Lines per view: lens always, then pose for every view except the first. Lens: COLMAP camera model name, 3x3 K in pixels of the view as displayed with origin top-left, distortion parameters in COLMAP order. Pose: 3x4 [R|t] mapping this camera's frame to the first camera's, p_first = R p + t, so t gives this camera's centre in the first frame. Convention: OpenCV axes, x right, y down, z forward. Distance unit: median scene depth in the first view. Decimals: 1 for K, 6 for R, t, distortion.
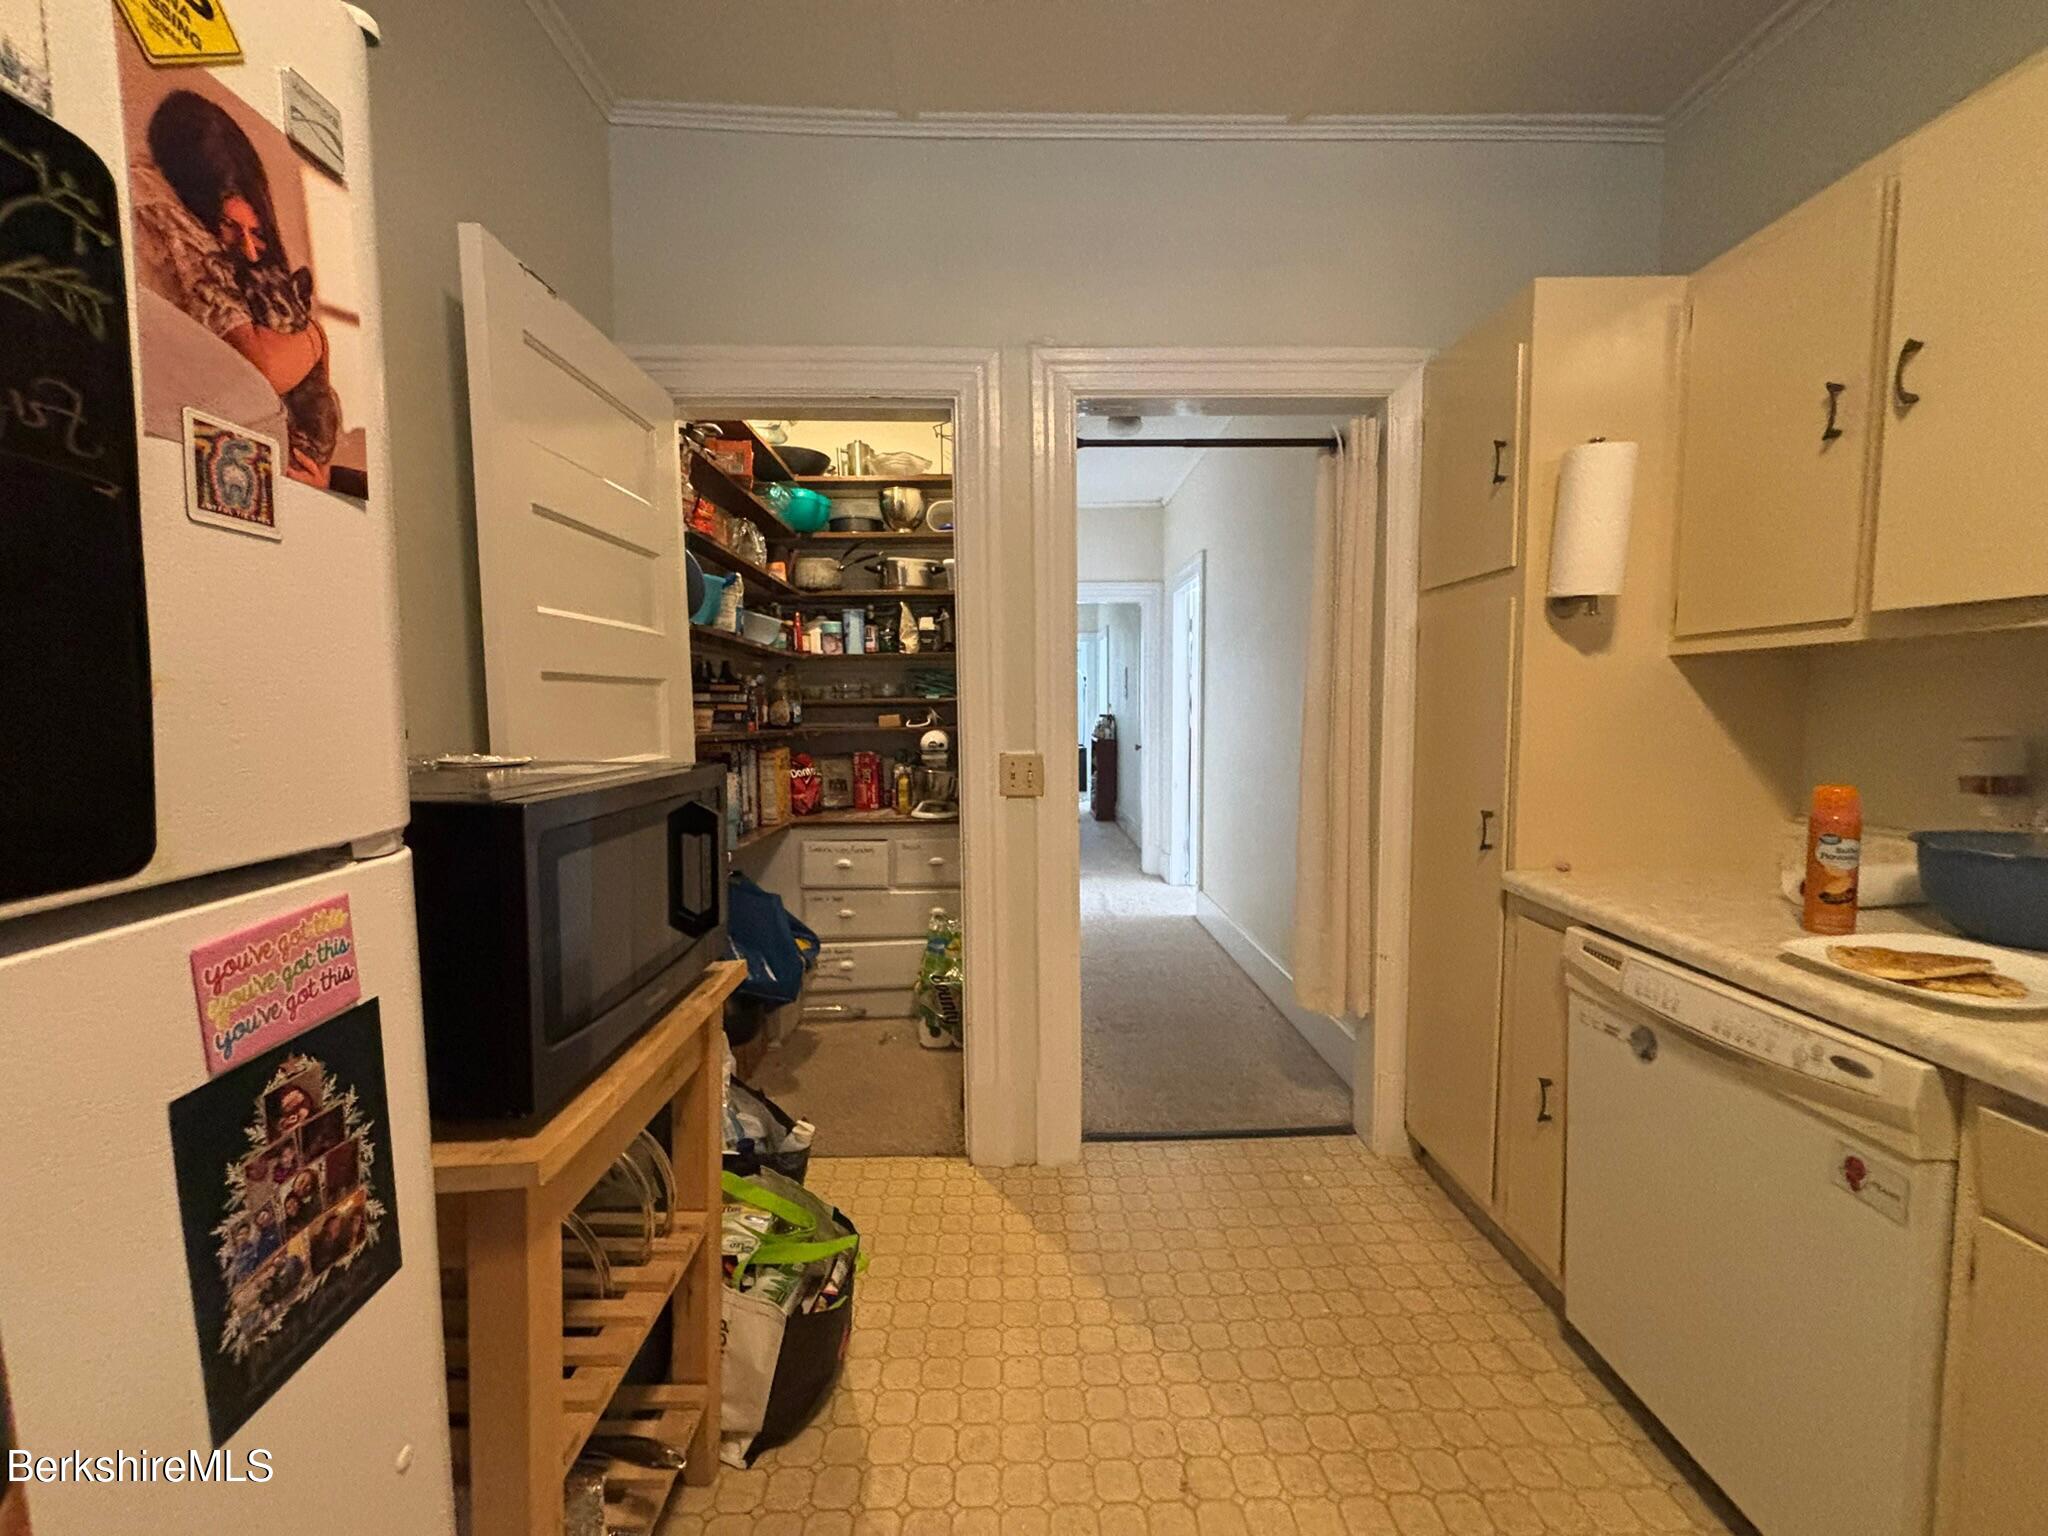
lens RADIAL K [[823.4, 0, 1022.8], [0, 823.4, 765.6], [0, 0, 1]] dist [0.000994, 0.000223]
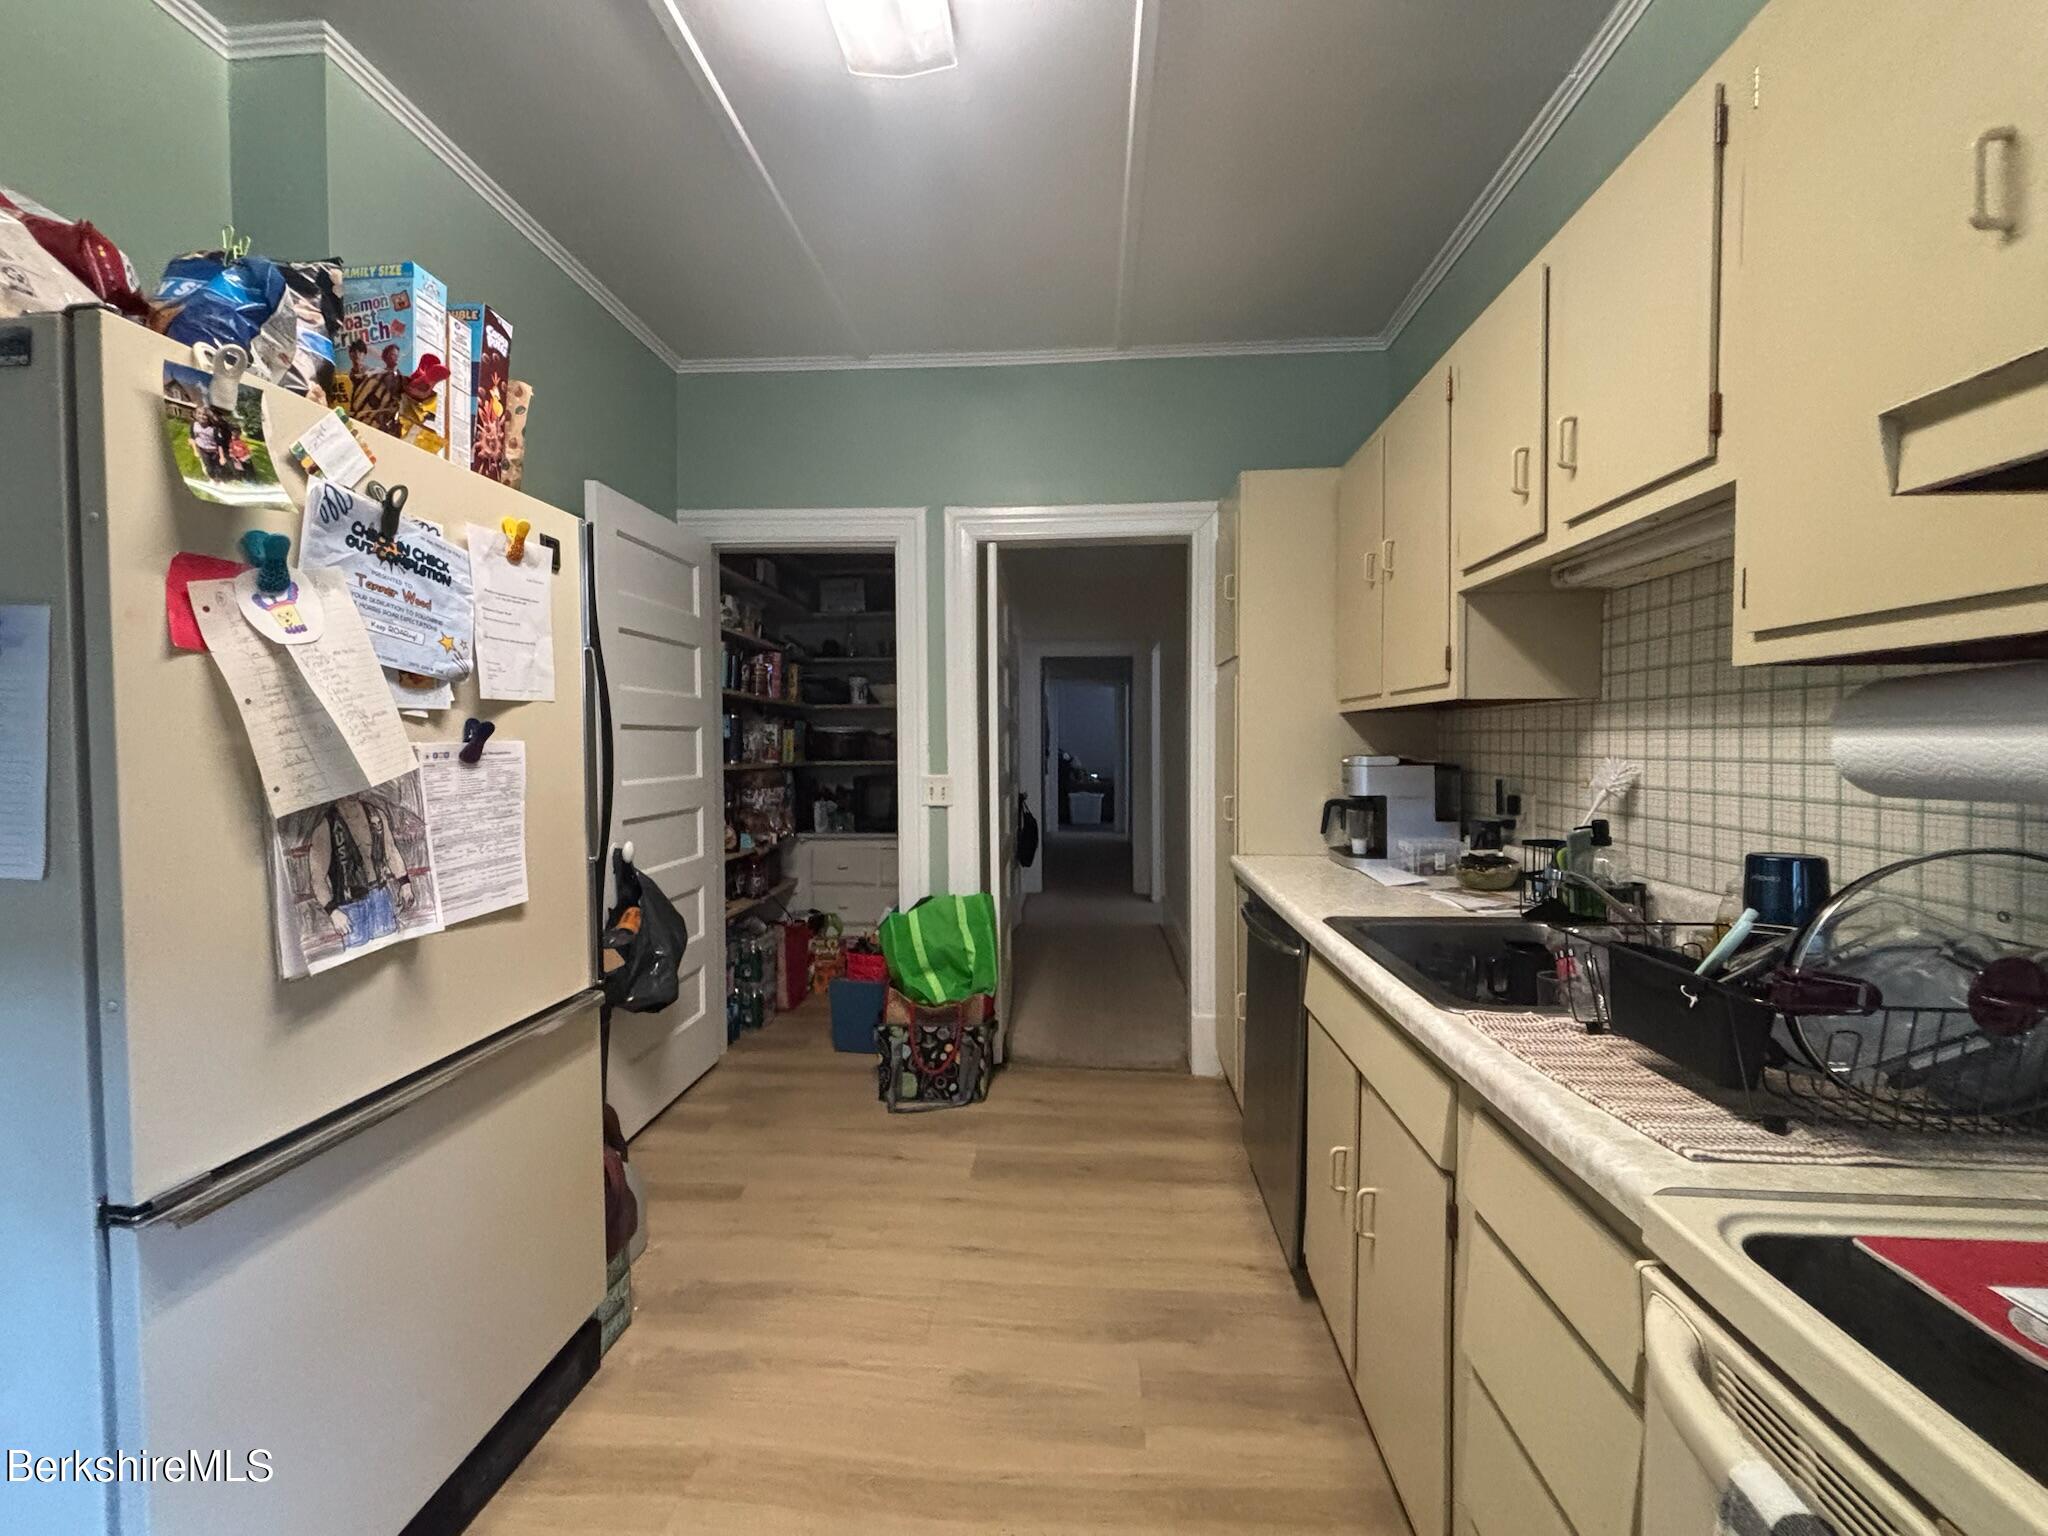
lens RADIAL K [[823.4, 0, 1027.6], [0, 823.4, 765.2], [0, 0, 1]] dist [0.000994, 0.000223]
pose [[0.996178, 0.008087, -0.086976, 0.349610], [-0.012457, 0.998680, -0.049821, 0.043892], [0.086458, 0.050714, 0.994964, -0.535230]]
